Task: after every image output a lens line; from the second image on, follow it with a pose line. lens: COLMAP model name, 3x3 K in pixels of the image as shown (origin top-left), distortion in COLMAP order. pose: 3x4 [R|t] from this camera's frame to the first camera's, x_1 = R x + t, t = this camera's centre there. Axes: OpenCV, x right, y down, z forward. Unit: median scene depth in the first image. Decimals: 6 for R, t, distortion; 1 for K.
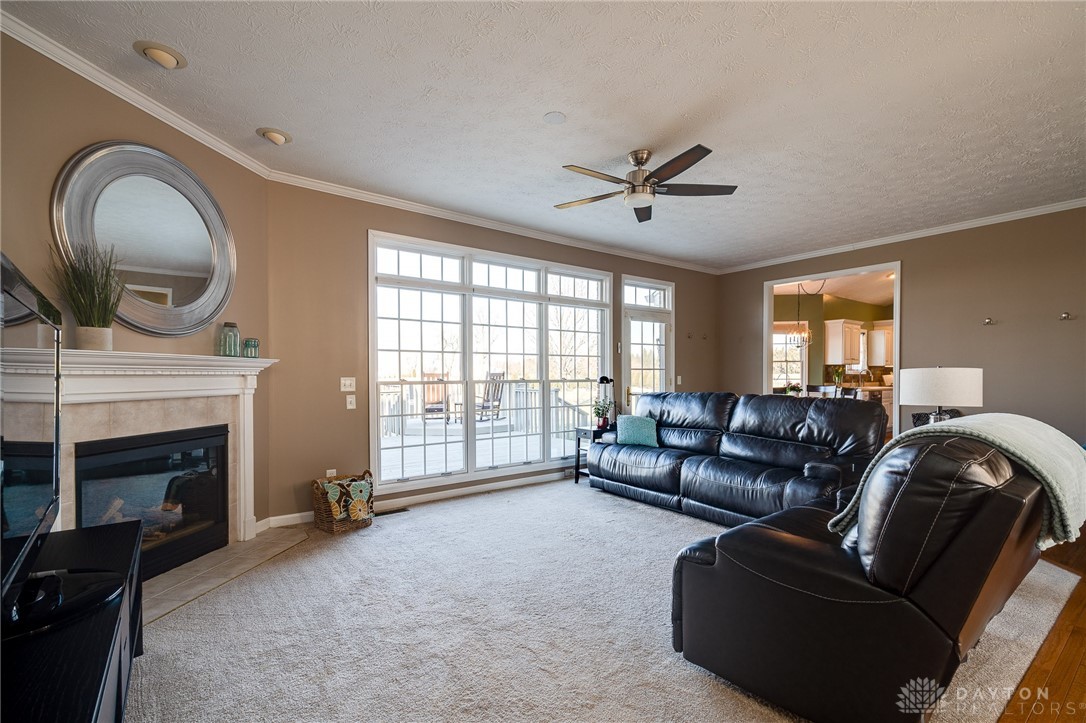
lens RADIAL K [[474.1, 0, 545.0], [0, 474.1, 378.3], [0, 0, 1]] dist [-0.000504, -0.000041]
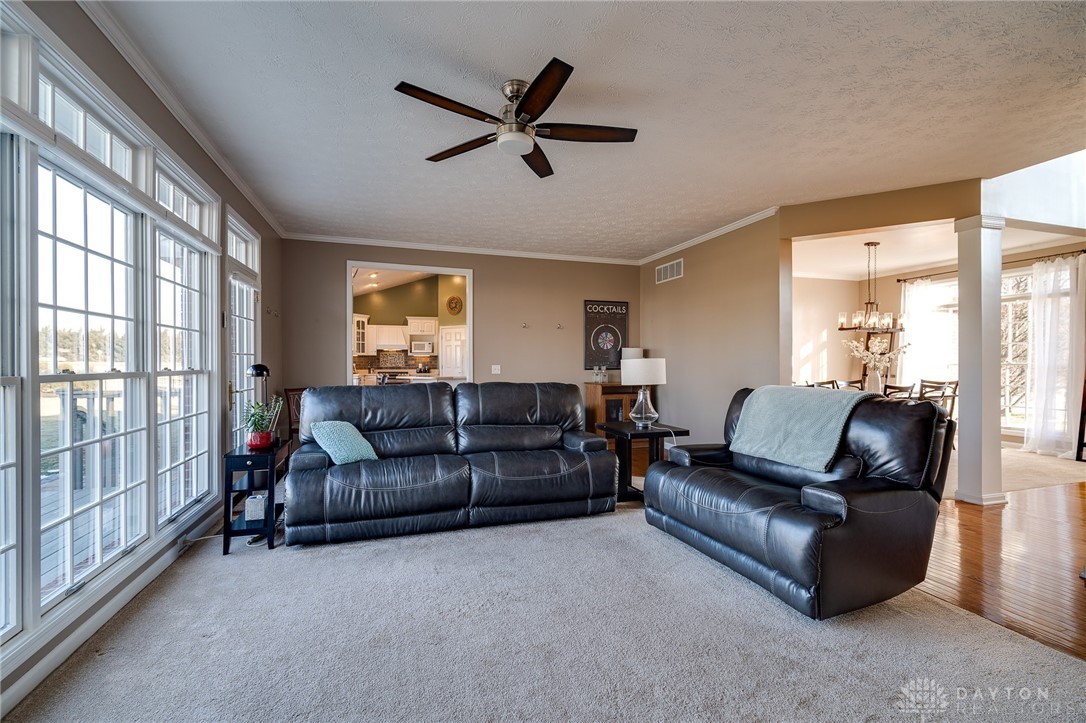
lens RADIAL K [[474.1, 0, 538.0], [0, 474.1, 358.4], [0, 0, 1]] dist [-0.001572, -0.000130]
pose [[0.326591, 0.008886, 0.945124, -0.401399], [0.006834, 0.999907, -0.011763, -0.004288], [-0.945141, 0.010301, 0.326500, 0.522919]]
